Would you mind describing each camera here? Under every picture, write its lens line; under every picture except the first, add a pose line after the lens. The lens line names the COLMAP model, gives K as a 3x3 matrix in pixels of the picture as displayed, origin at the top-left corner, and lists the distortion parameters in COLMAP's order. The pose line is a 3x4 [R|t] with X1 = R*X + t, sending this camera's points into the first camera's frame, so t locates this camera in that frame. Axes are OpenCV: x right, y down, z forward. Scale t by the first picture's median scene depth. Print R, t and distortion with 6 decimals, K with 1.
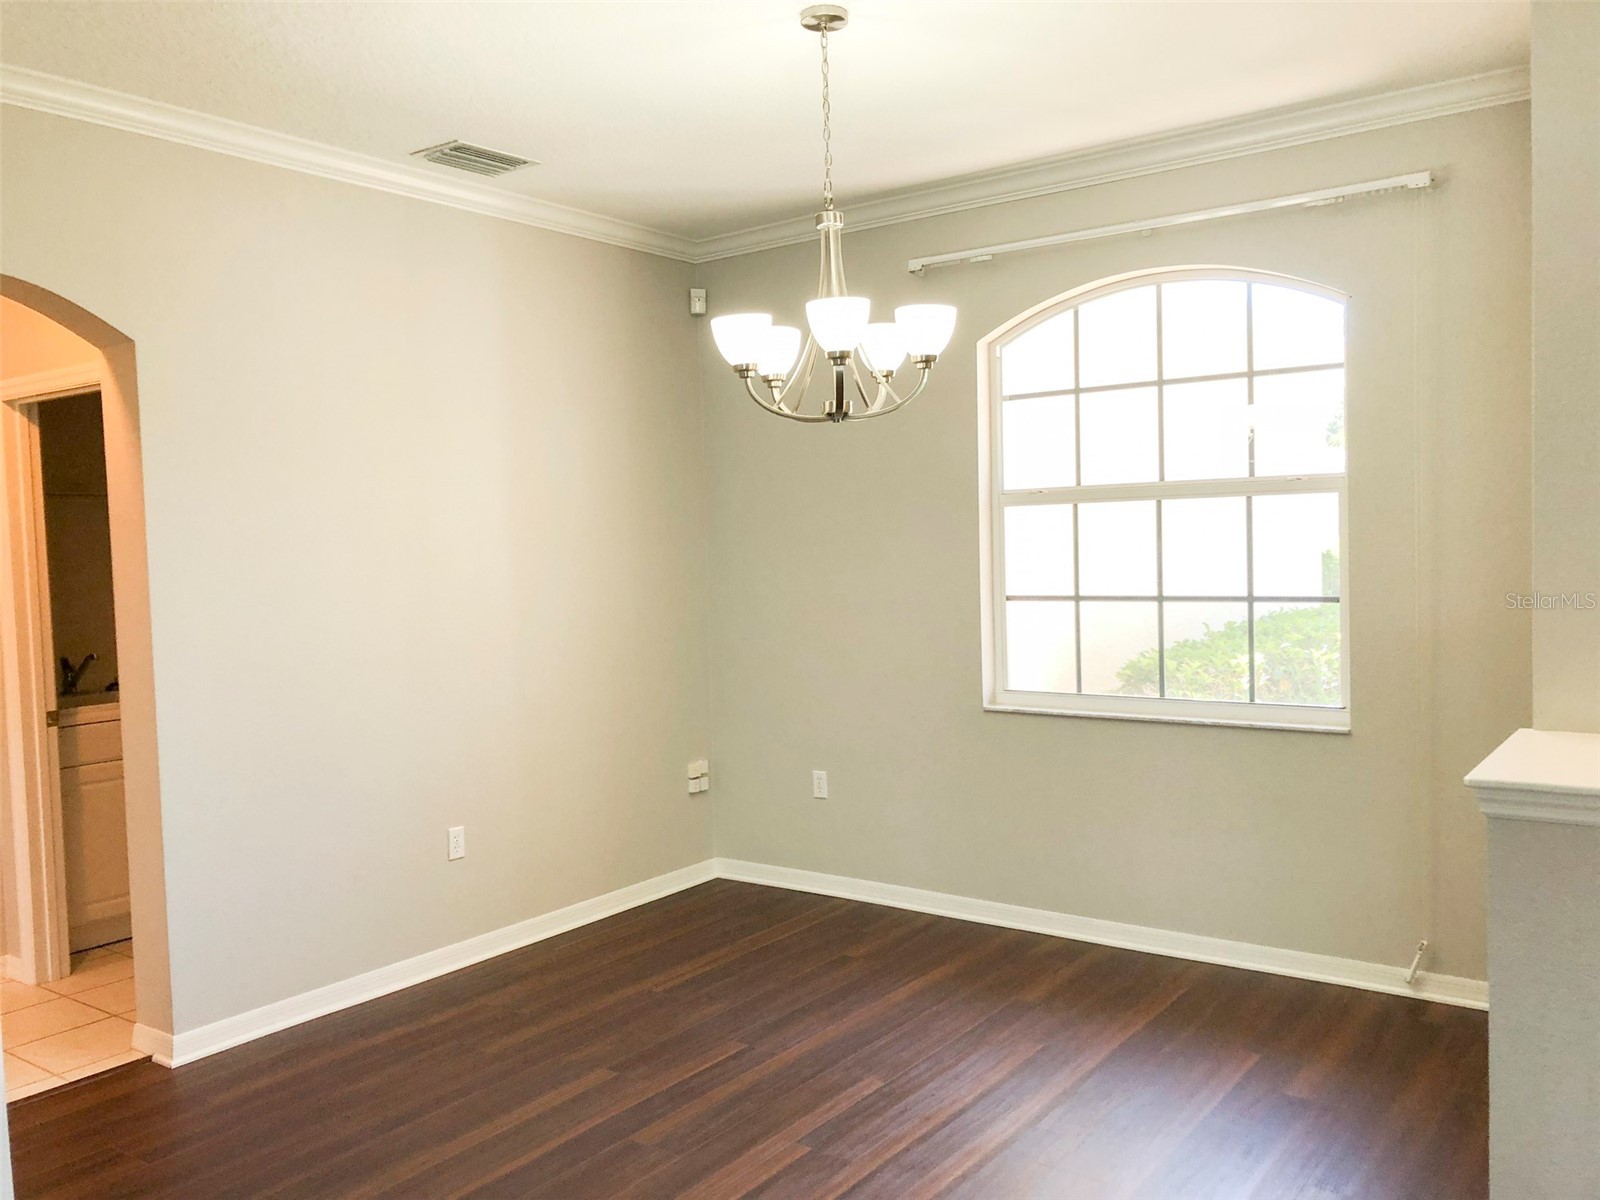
lens RADIAL K [[1287.6, 0, 789.6], [0, 1287.6, 595.9], [0, 0, 1]] dist [0.033831, -0.005904]
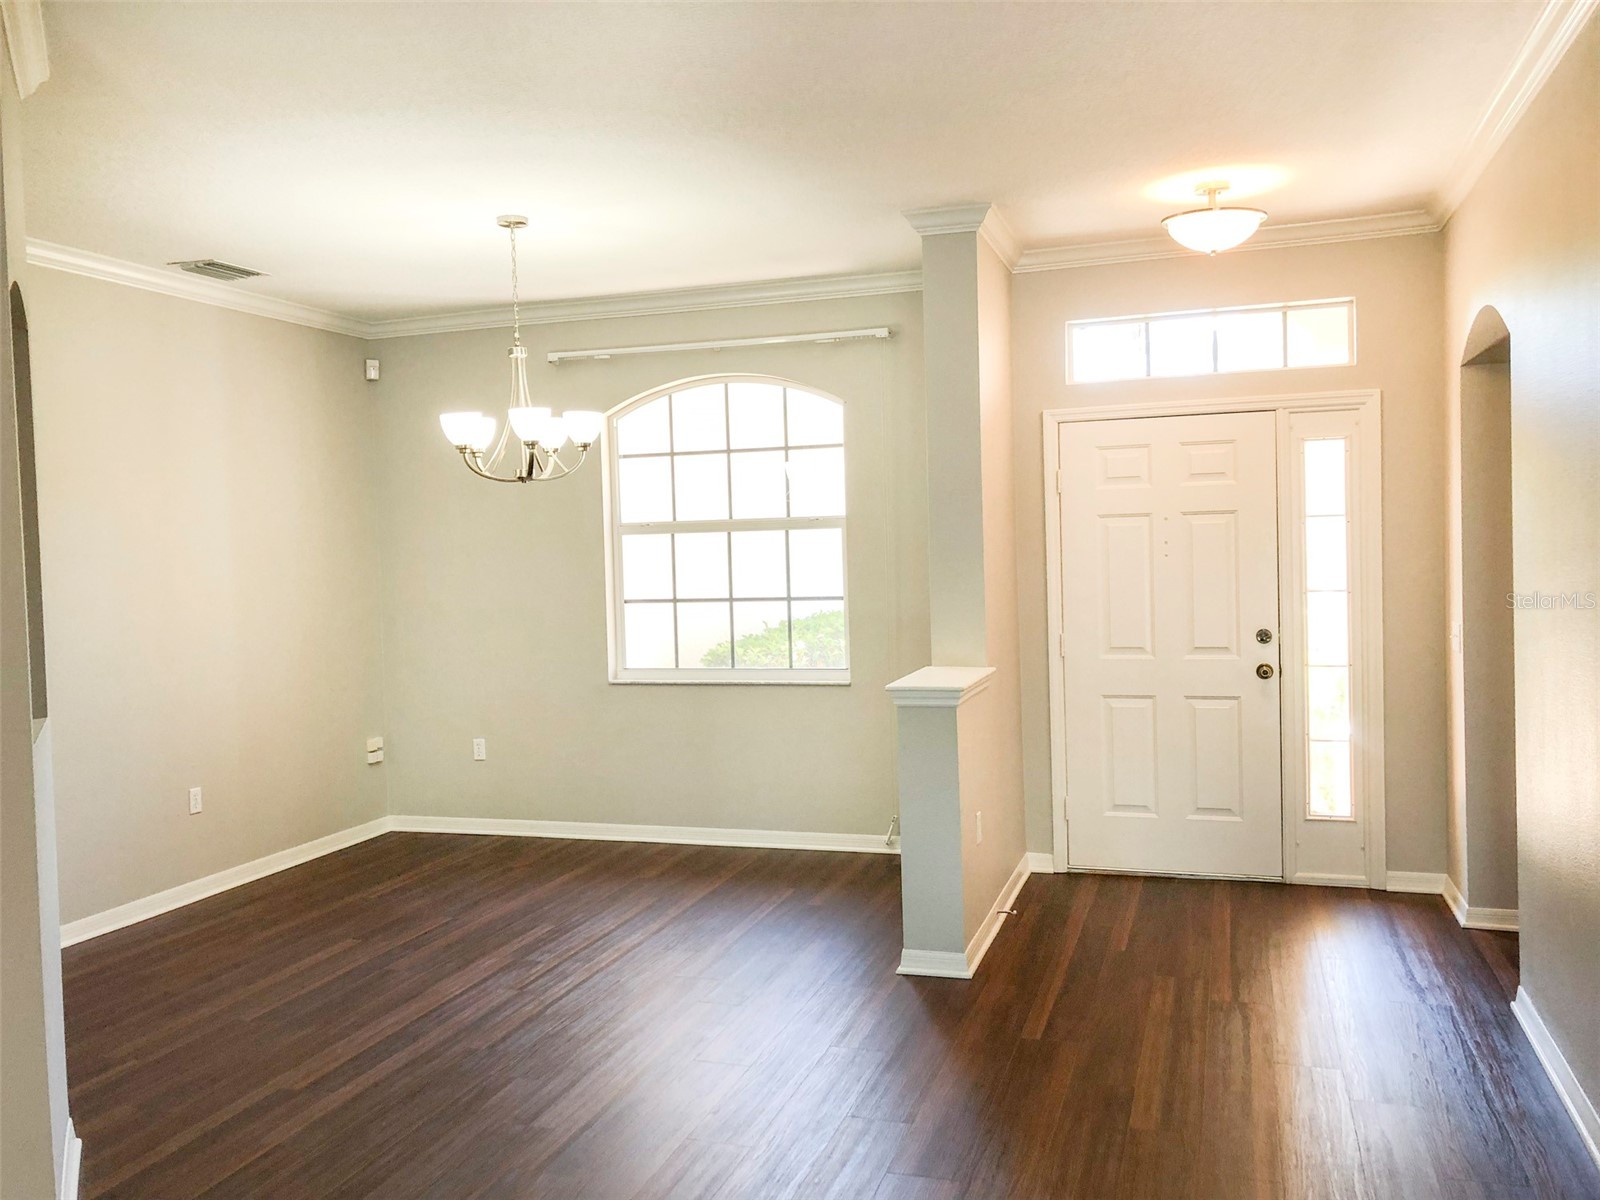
lens RADIAL K [[1315.7, 0, 805.3], [0, 1315.7, 578.0], [0, 0, 1]] dist [0.122152, -0.321734]
pose [[0.944727, -0.007225, 0.327779, -0.127106], [0.016565, 0.999532, -0.025711, 0.018277], [-0.327440, 0.029720, 0.944404, -0.455123]]
